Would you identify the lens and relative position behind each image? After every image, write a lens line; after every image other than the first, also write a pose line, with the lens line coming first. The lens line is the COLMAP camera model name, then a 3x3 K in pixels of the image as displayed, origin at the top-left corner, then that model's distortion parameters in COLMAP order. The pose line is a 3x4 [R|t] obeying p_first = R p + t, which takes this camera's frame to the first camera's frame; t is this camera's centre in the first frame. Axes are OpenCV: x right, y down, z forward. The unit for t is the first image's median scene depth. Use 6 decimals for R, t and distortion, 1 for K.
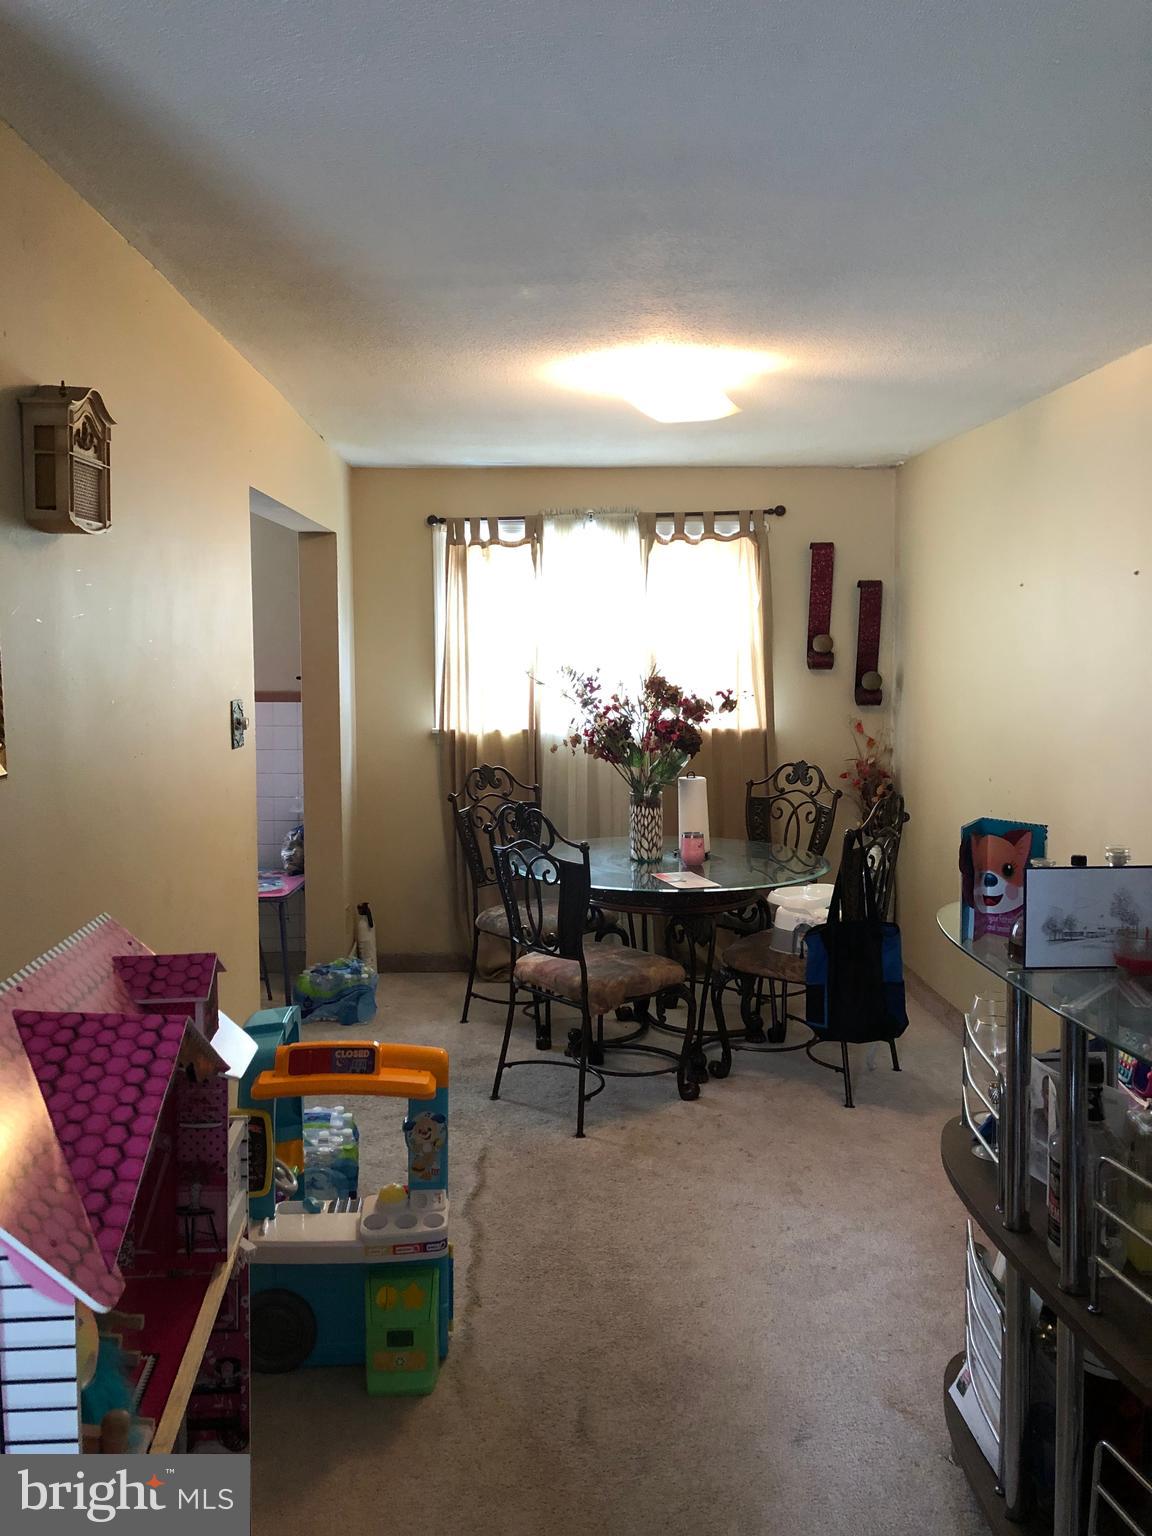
lens RADIAL K [[1248.6, 0, 576.0], [0, 1248.6, 768.0], [0, 0, 1]] dist [0.149323, -0.000117]
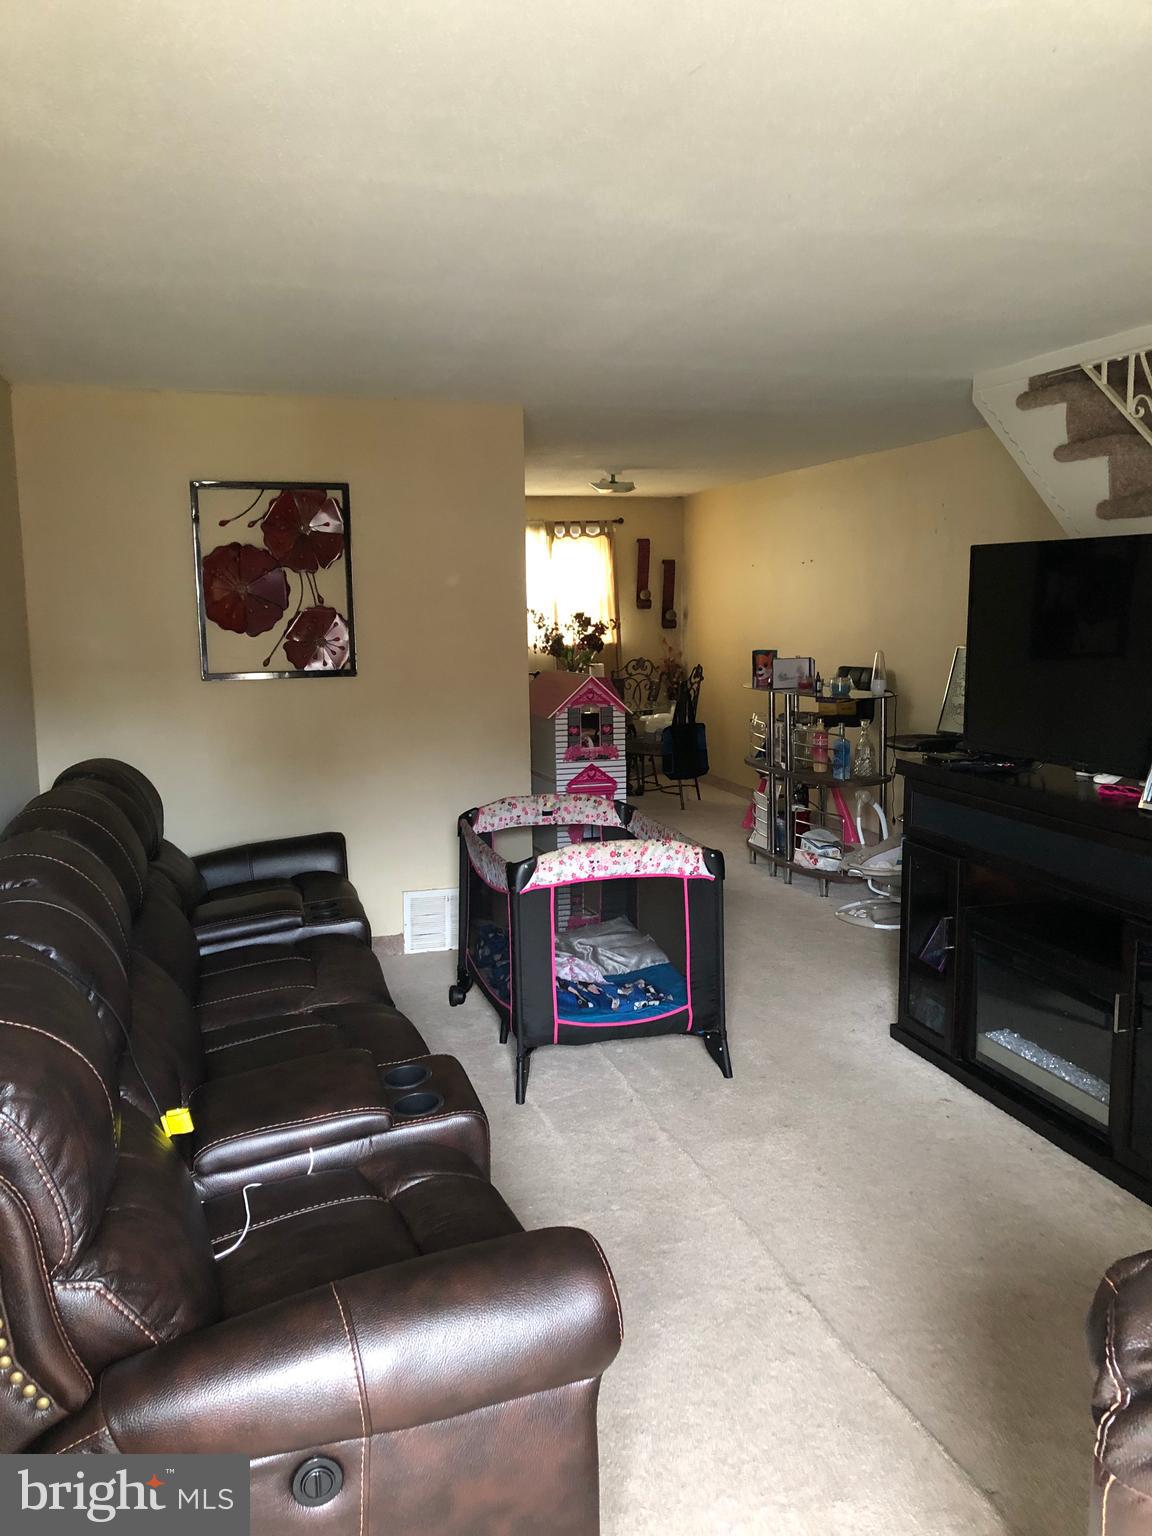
lens RADIAL K [[1248.6, 0, 576.0], [0, 1248.6, 768.0], [0, 0, 1]] dist [0.149323, -0.000117]
pose [[0.972574, -0.040505, 0.229040, -0.330291], [0.031880, 0.998641, 0.041231, 0.074574], [-0.230399, -0.032798, 0.972543, -0.757663]]
